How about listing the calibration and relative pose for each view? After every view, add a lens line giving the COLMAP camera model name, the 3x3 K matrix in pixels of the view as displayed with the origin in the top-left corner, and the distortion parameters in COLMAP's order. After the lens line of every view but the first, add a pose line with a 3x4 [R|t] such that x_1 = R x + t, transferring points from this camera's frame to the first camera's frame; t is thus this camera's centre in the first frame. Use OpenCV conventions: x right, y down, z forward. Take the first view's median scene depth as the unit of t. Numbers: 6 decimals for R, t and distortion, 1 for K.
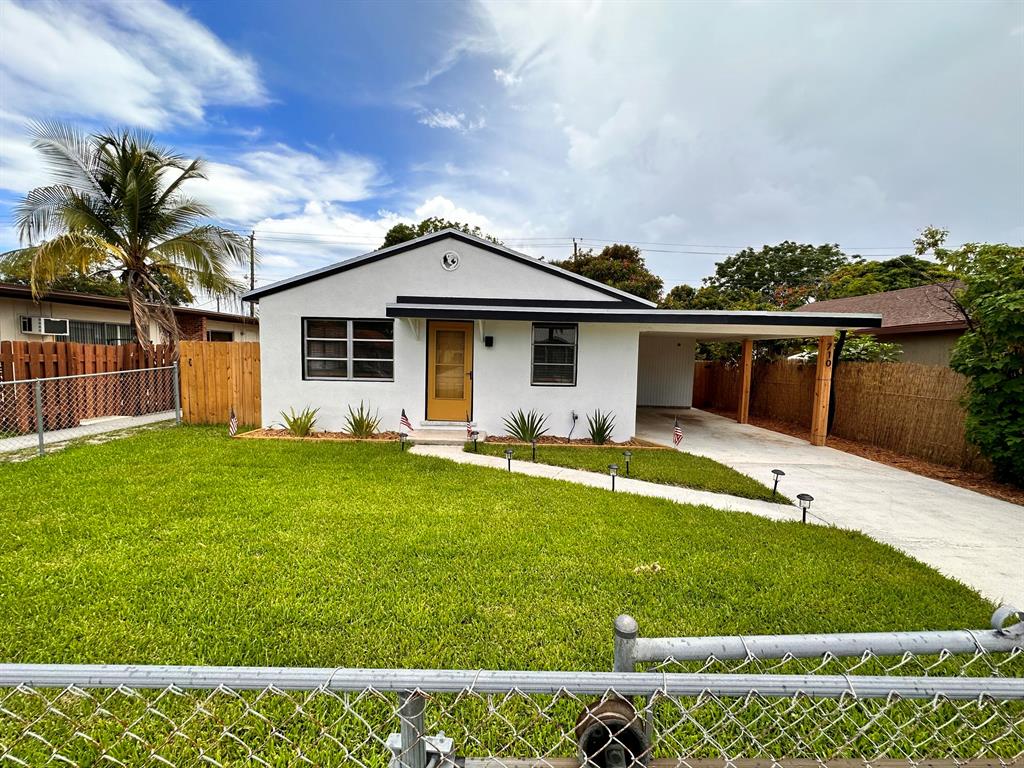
lens RADIAL K [[408.6, 0, 507.5], [0, 408.6, 376.5], [0, 0, 1]] dist [-0.003982, 0.000868]
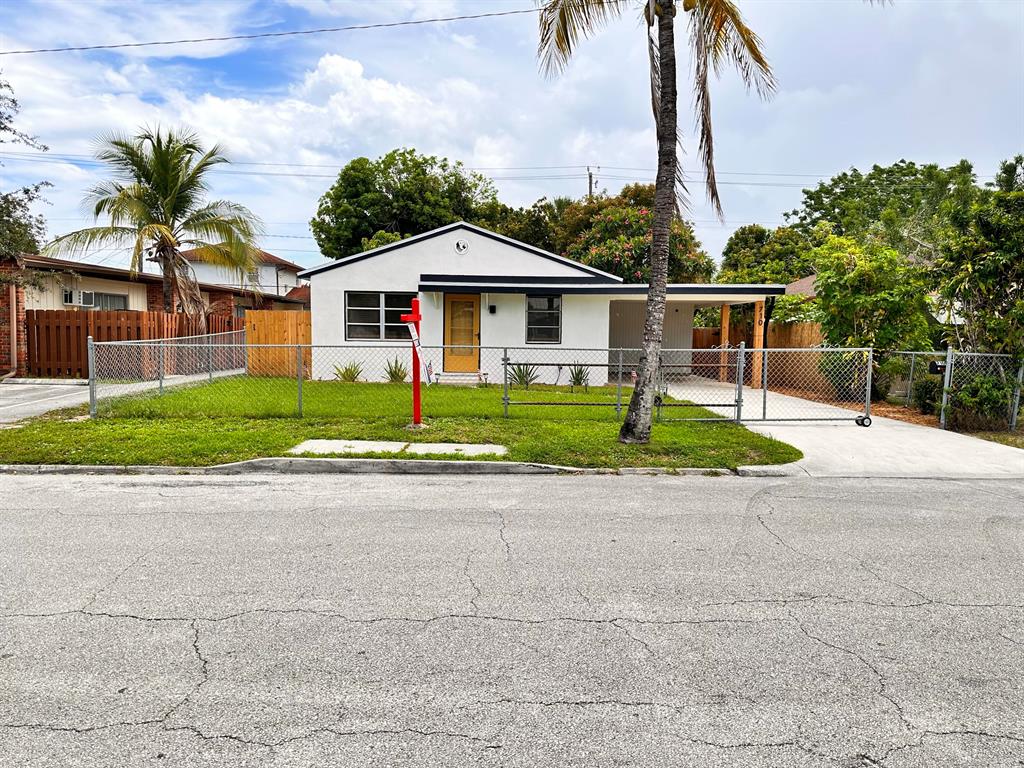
lens RADIAL K [[718.0, 0, 500.9], [0, 718.0, 382.2], [0, 0, 1]] dist [0.050774, -0.063228]
pose [[0.999900, -0.010889, 0.009077, -0.041960], [0.010760, 0.999842, 0.014128, 0.112589], [-0.009229, -0.014029, 0.999859, -1.262782]]
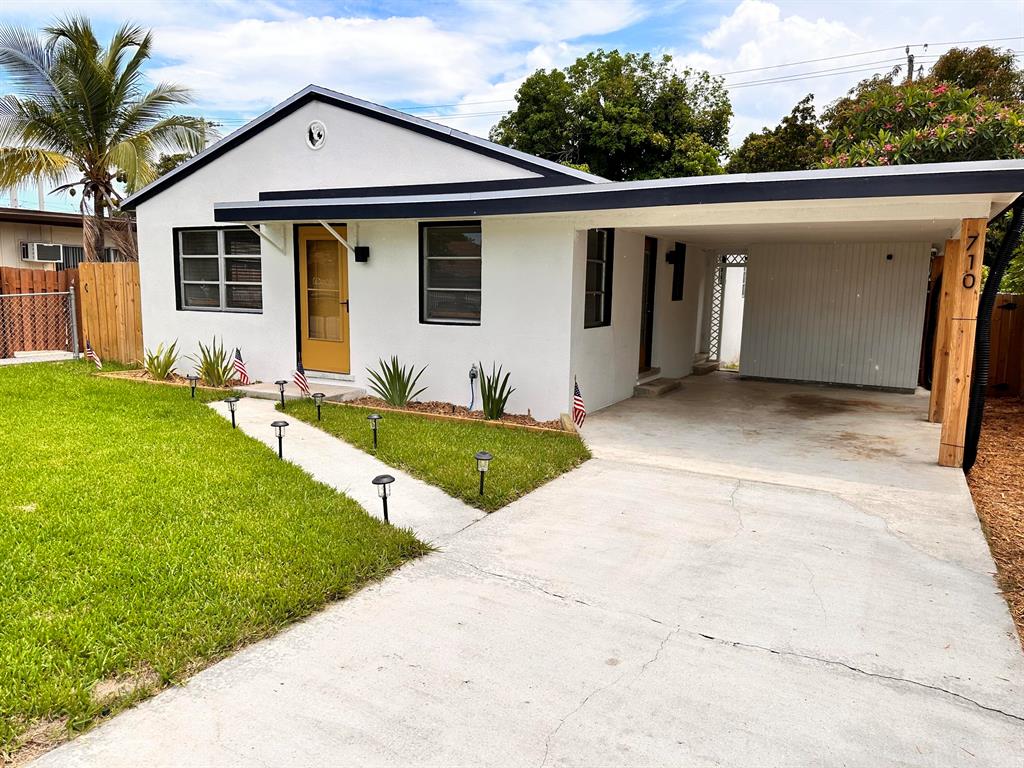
lens RADIAL K [[718.0, 0, 509.9], [0, 718.0, 378.6], [0, 0, 1]] dist [0.050774, -0.063228]
pose [[0.884500, 0.051692, -0.463668, 0.716176], [-0.025273, 0.997692, 0.063018, 0.036466], [0.465856, -0.044021, 0.883765, 0.072533]]
